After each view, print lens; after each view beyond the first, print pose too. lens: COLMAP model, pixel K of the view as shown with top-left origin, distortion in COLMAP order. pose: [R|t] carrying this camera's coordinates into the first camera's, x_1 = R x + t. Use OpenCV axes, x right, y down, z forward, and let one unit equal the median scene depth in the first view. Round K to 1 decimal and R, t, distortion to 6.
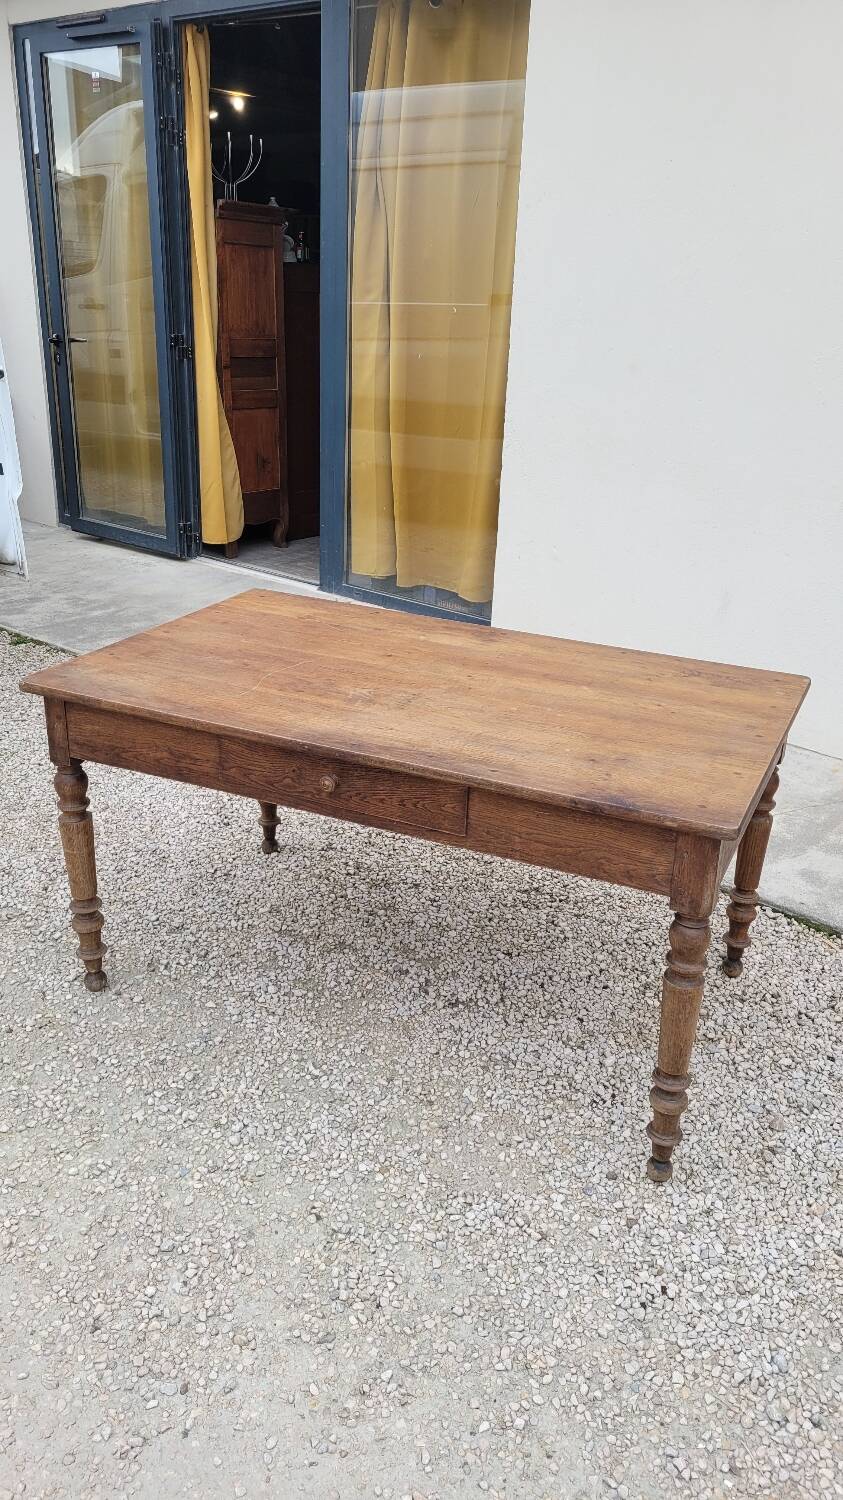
lens RADIAL K [[1135.1, 0, 443.8], [0, 1135.1, 738.0], [0, 0, 1]] dist [0.036506, -0.002273]
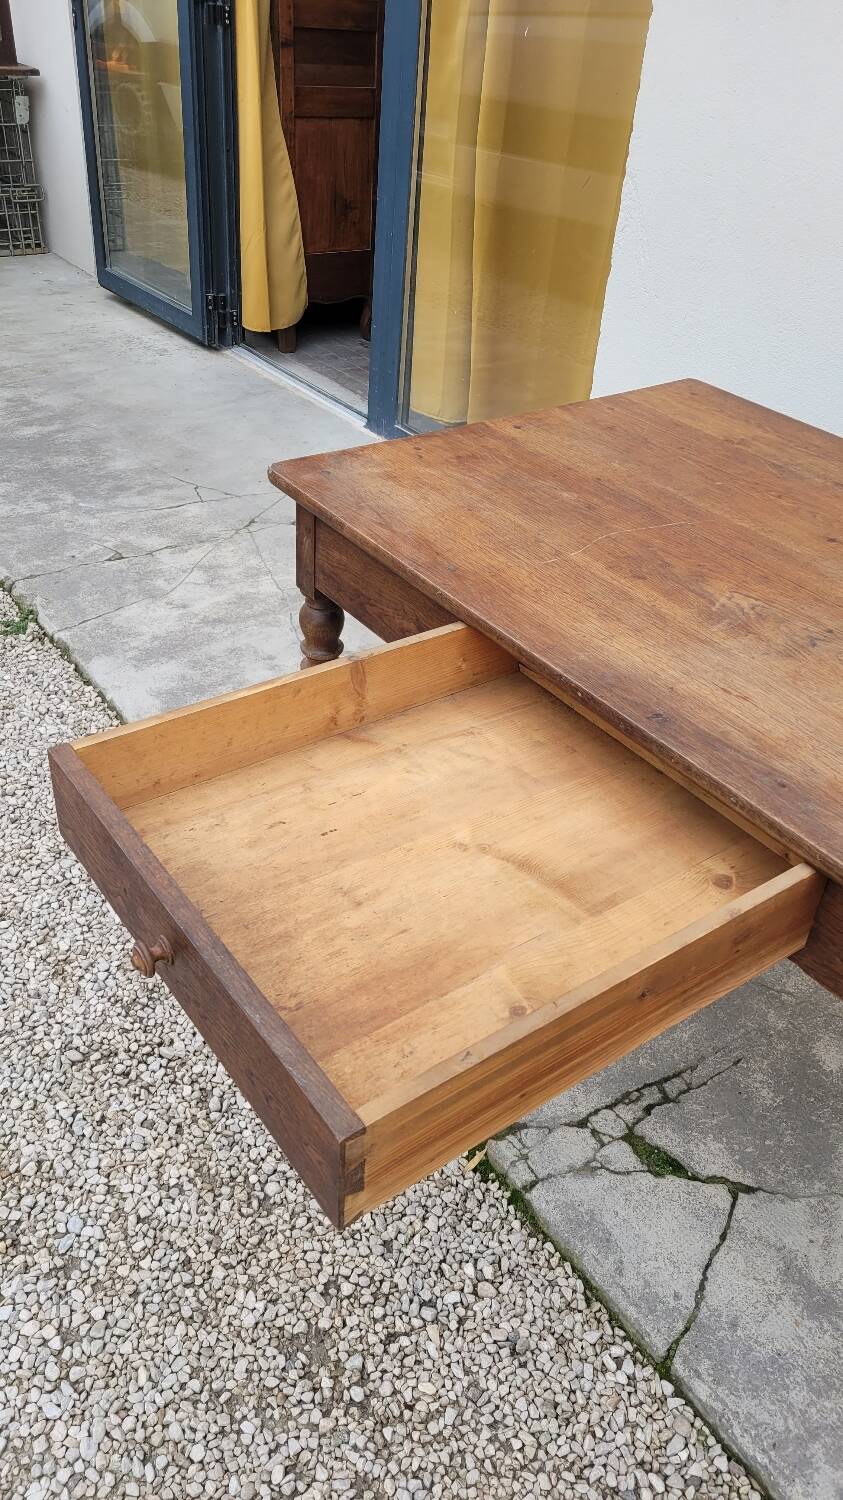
lens RADIAL K [[1122.7, 0, 431.9], [0, 1122.7, 754.6], [0, 0, 1]] dist [0.057167, -0.032261]
pose [[0.865672, 0.305575, -0.396530, 0.044817], [-0.211949, 0.941314, 0.262688, -0.087827], [0.453531, -0.143357, 0.879636, 0.415792]]
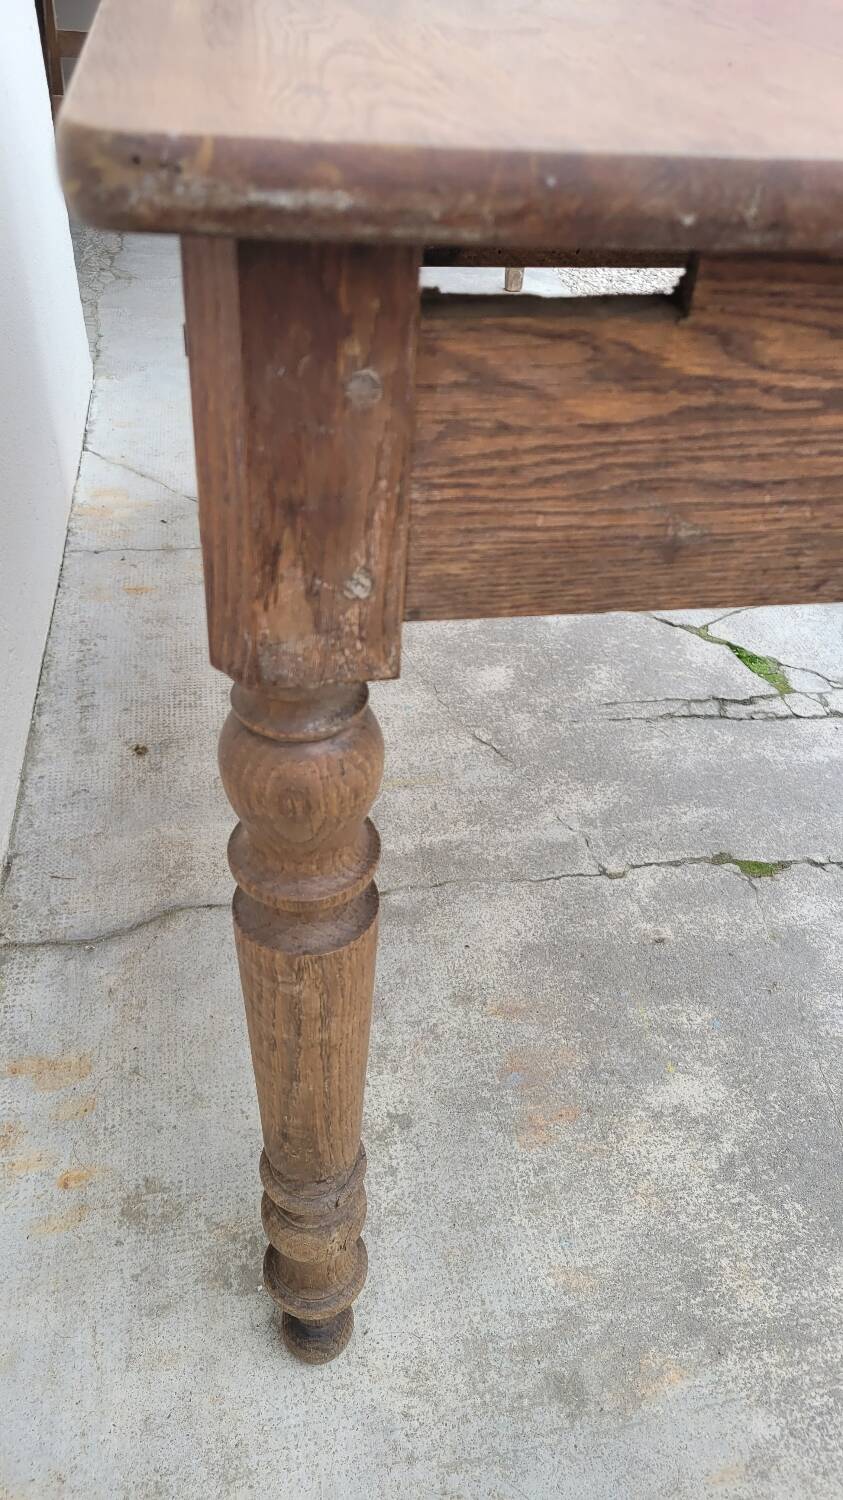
lens RADIAL K [[1131.0, 0, 419.0], [0, 1131.0, 752.3], [0, 0, 1]] dist [0.046087, -0.028629]
pose [[-0.557452, -0.569785, 0.603815, -0.345547], [0.239329, 0.586139, 0.774056, -0.222761], [-0.794965, 0.576009, -0.190378, 1.367321]]
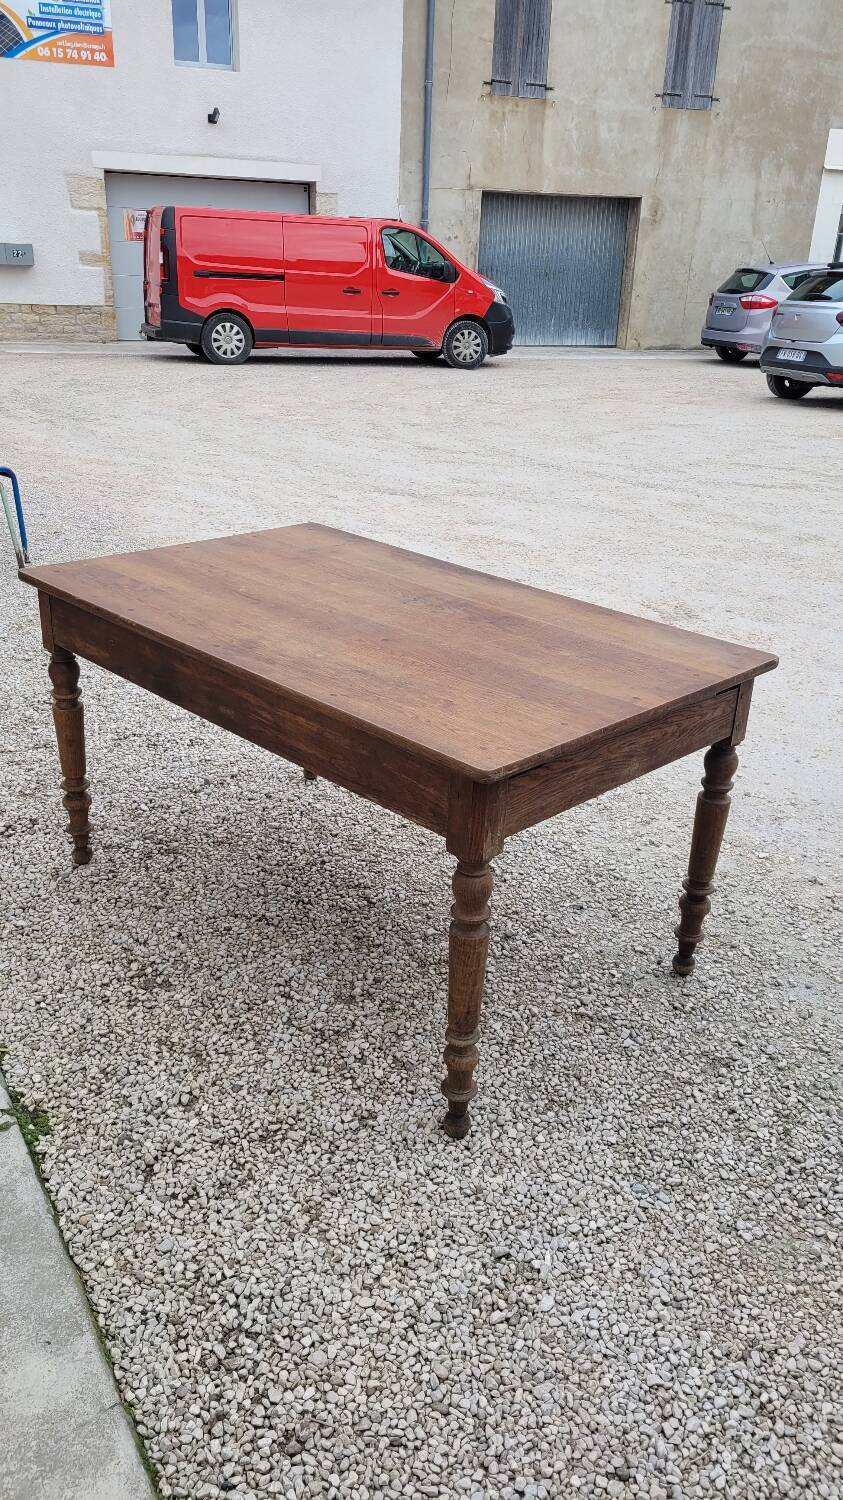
lens RADIAL K [[1122.7, 0, 431.9], [0, 1122.7, 754.6], [0, 0, 1]] dist [0.057167, -0.032261]
pose [[-0.813835, -0.299386, 0.498036, -0.830346], [0.142615, 0.727946, 0.670638, -0.447104], [-0.563323, 0.616817, -0.549731, 1.176349]]
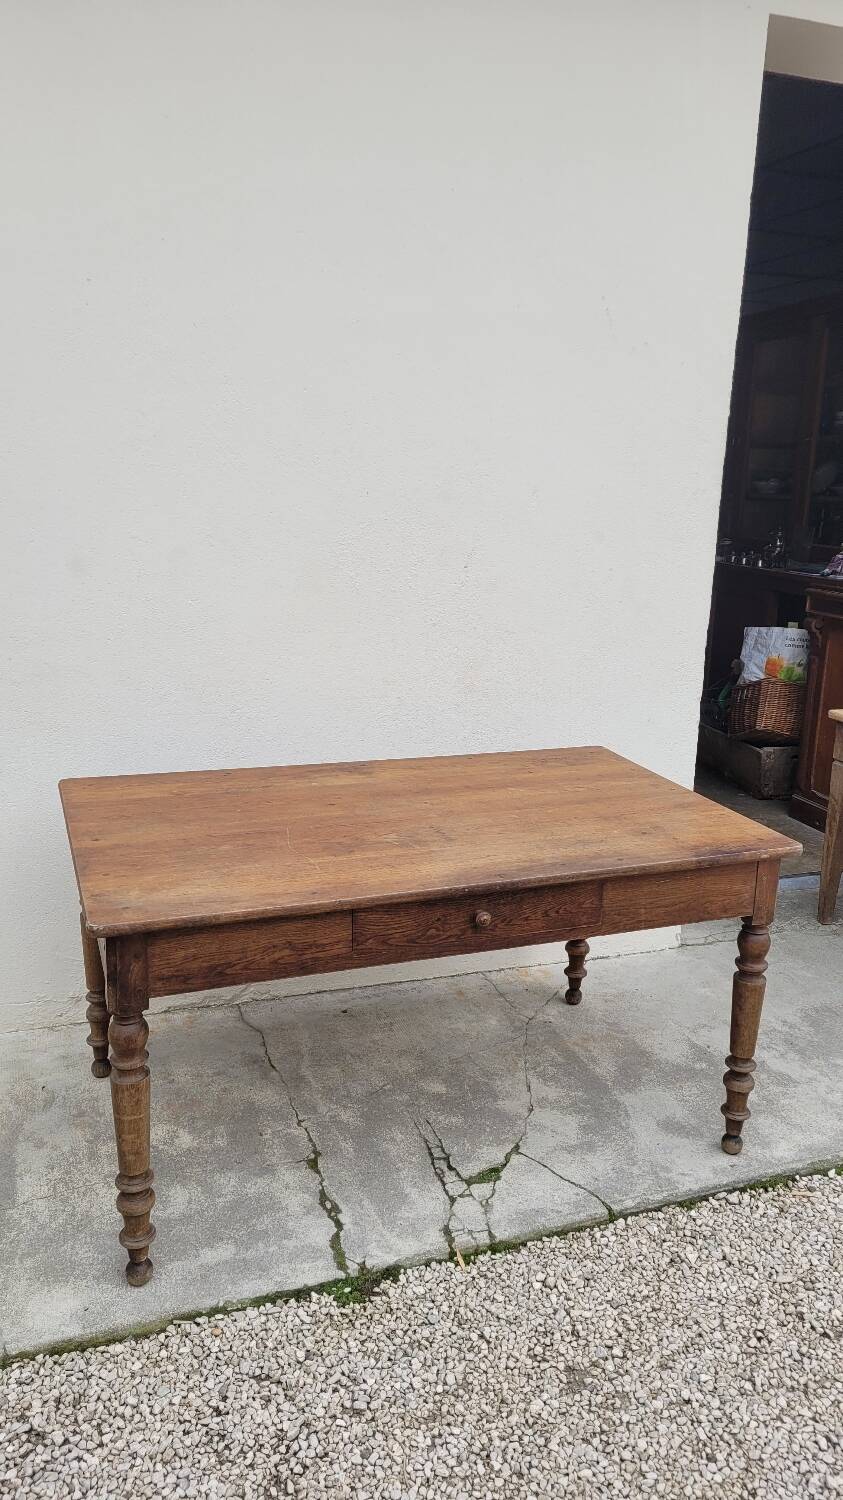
lens RADIAL K [[1122.7, 0, 431.9], [0, 1122.7, 754.6], [0, 0, 1]] dist [0.057167, -0.032261]
pose [[0.707337, -0.195762, 0.679228, -0.734447], [0.253112, 0.967318, 0.015206, -0.121543], [-0.660006, 0.161165, 0.733769, 0.227982]]
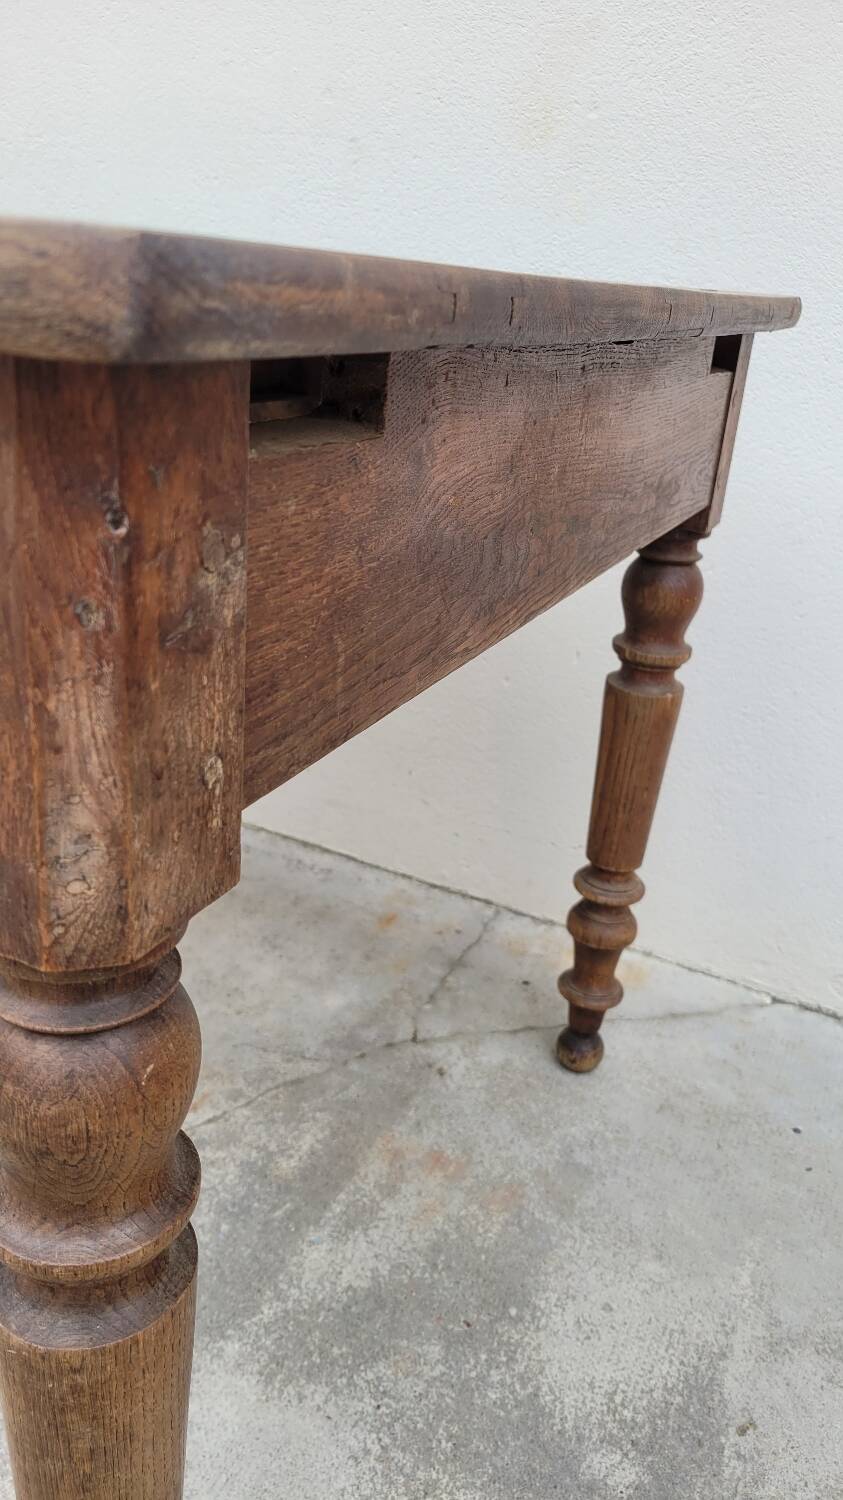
lens RADIAL K [[1131.0, 0, 419.0], [0, 1131.0, 752.3], [0, 0, 1]] dist [0.046087, -0.028629]
pose [[0.998859, 0.047629, 0.003487, 0.225657], [-0.047697, 0.998599, 0.022918, 0.098918], [-0.002391, -0.023058, 0.999731, 0.692037]]
